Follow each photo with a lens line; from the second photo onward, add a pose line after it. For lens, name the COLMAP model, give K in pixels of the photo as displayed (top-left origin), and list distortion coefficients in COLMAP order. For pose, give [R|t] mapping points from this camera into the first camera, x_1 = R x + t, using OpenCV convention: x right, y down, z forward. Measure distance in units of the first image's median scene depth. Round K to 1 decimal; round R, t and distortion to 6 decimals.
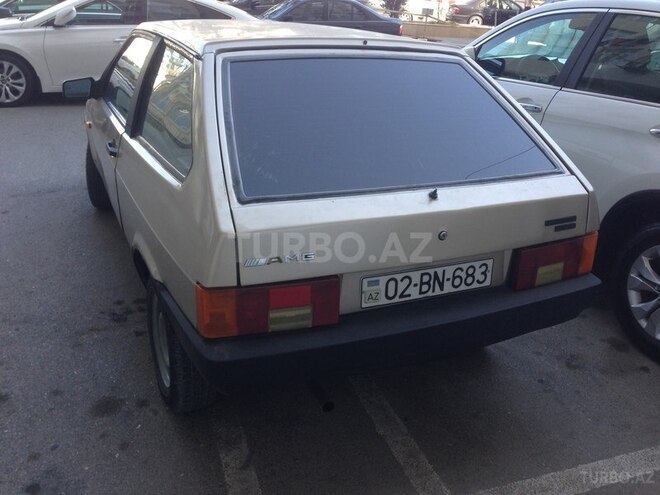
lens RADIAL K [[585.4, 0, 333.3], [0, 585.4, 247.4], [0, 0, 1]] dist [0.050731, -0.007349]
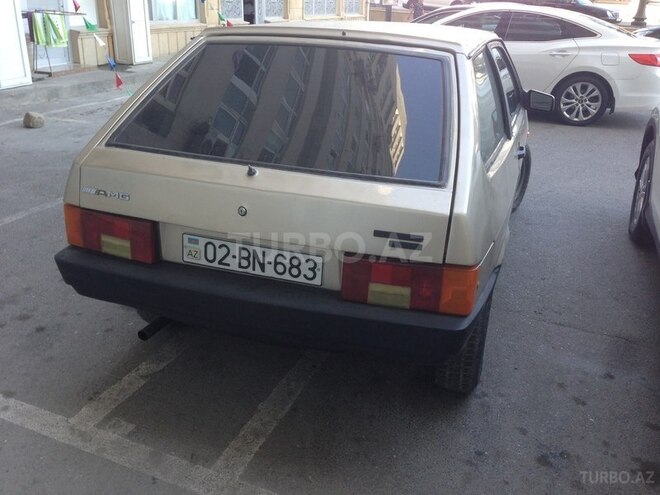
lens RADIAL K [[585.4, 0, 333.3], [0, 585.4, 247.4], [0, 0, 1]] dist [0.050731, -0.007349]
pose [[0.743037, 0.238963, -0.625133, 0.903614], [-0.262308, 0.963331, 0.056461, -0.055585], [0.615703, 0.122025, 0.778473, 0.292783]]
